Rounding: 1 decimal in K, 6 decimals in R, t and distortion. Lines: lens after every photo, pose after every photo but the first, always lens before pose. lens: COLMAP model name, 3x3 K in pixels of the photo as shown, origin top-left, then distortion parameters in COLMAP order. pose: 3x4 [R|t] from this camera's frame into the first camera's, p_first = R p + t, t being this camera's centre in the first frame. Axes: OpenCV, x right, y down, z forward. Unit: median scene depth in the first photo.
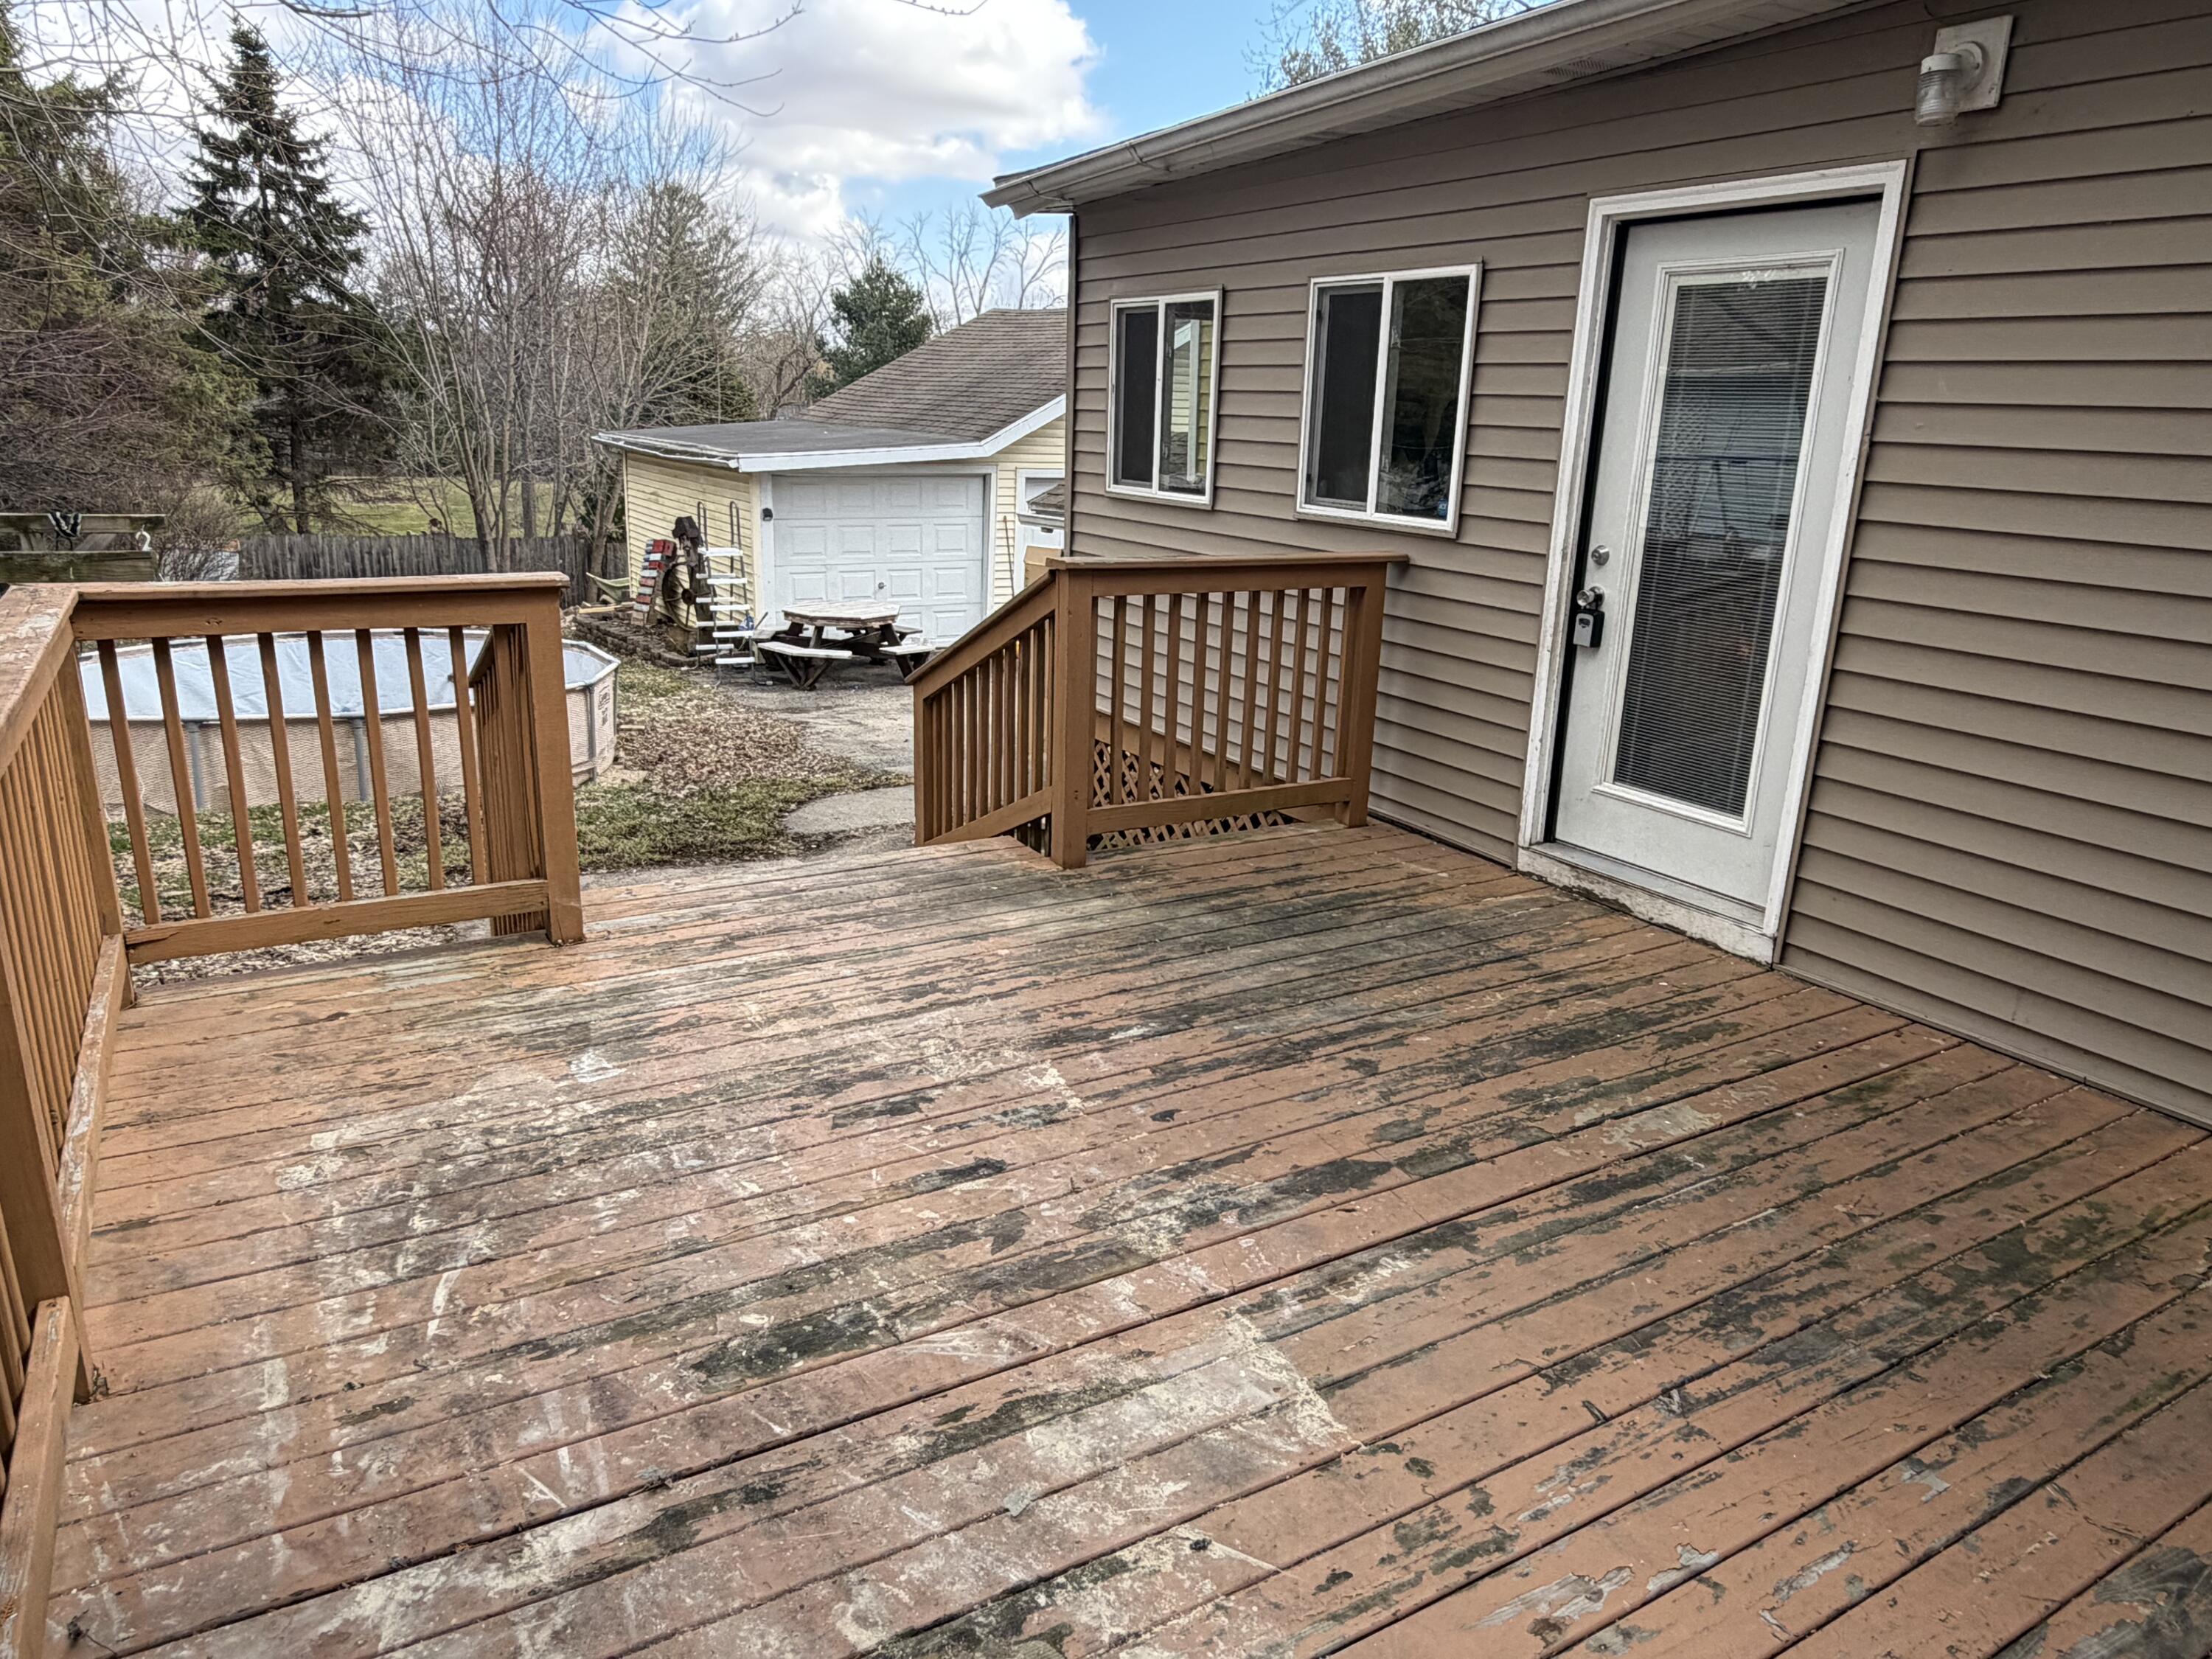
lens RADIAL K [[1465.4, 0, 1105.3], [0, 1465.4, 822.6], [0, 0, 1]] dist [-0.003373, 0.000575]
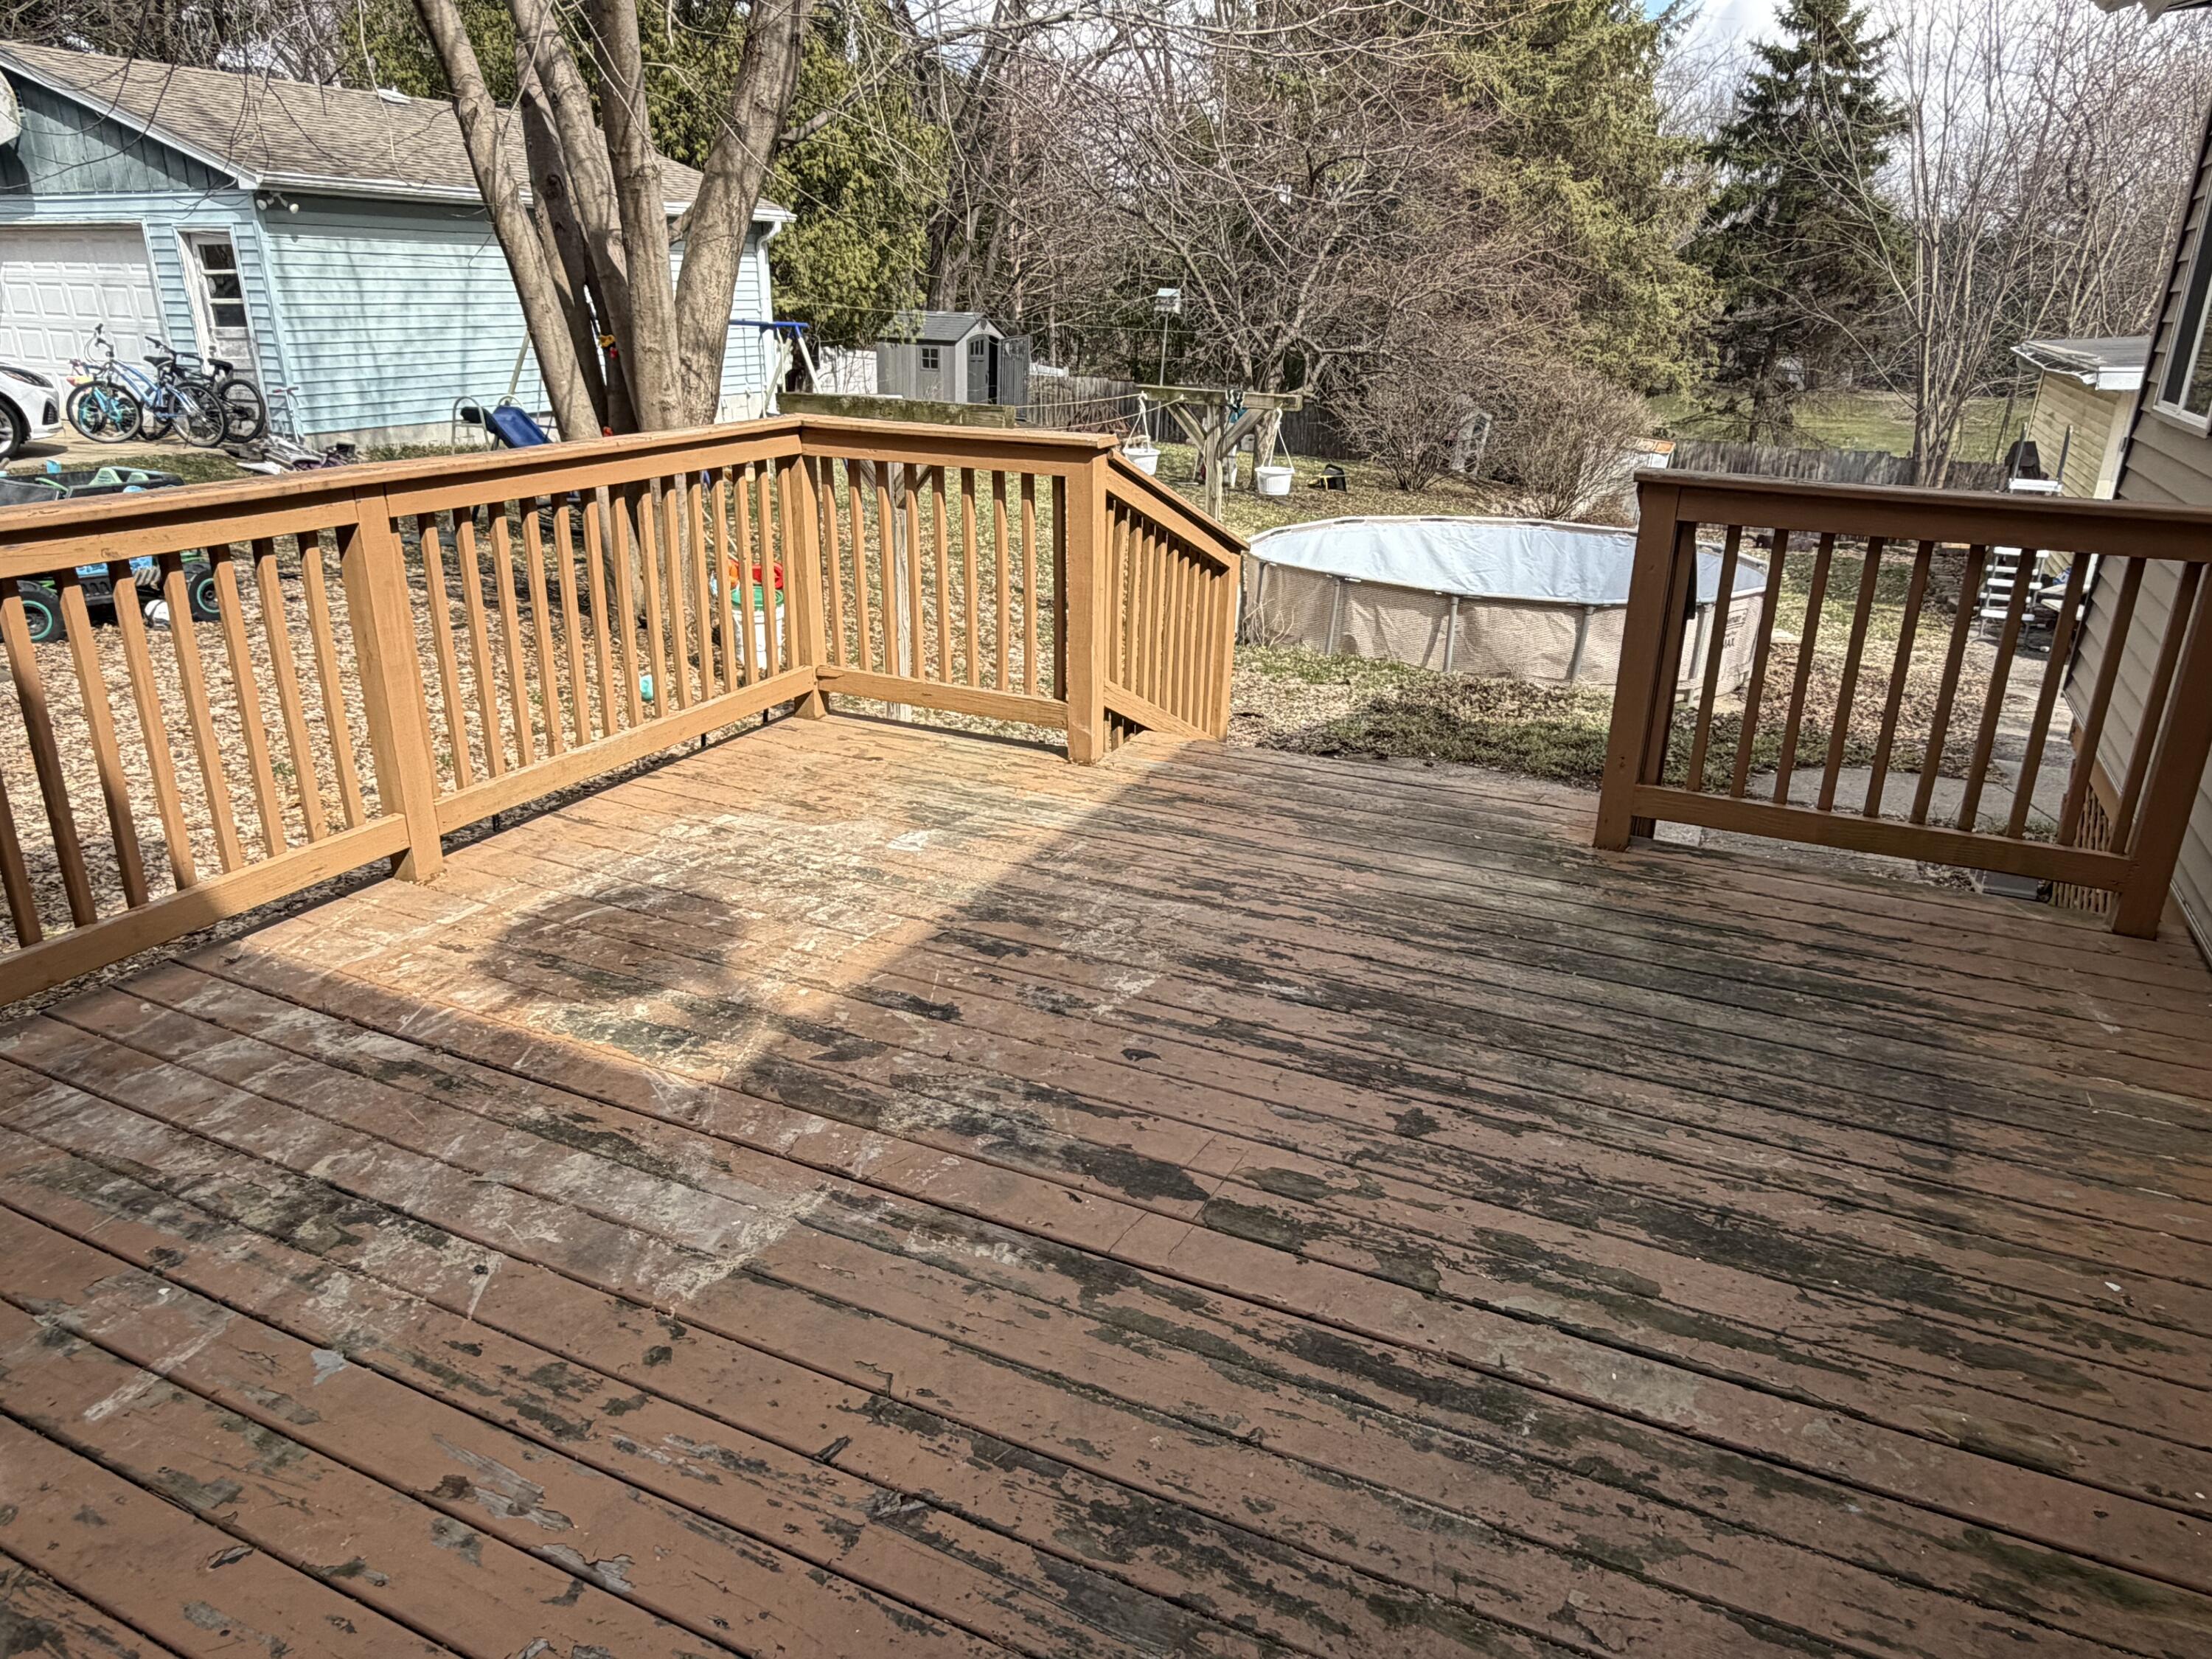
lens RADIAL K [[1465.4, 0, 1101.6], [0, 1465.4, 833.0], [0, 0, 1]] dist [-0.003373, 0.000575]
pose [[0.557334, 0.272161, -0.784415, 0.628654], [-0.225719, 0.958834, 0.172302, -0.075439], [0.799018, 0.081027, 0.595823, 0.377960]]
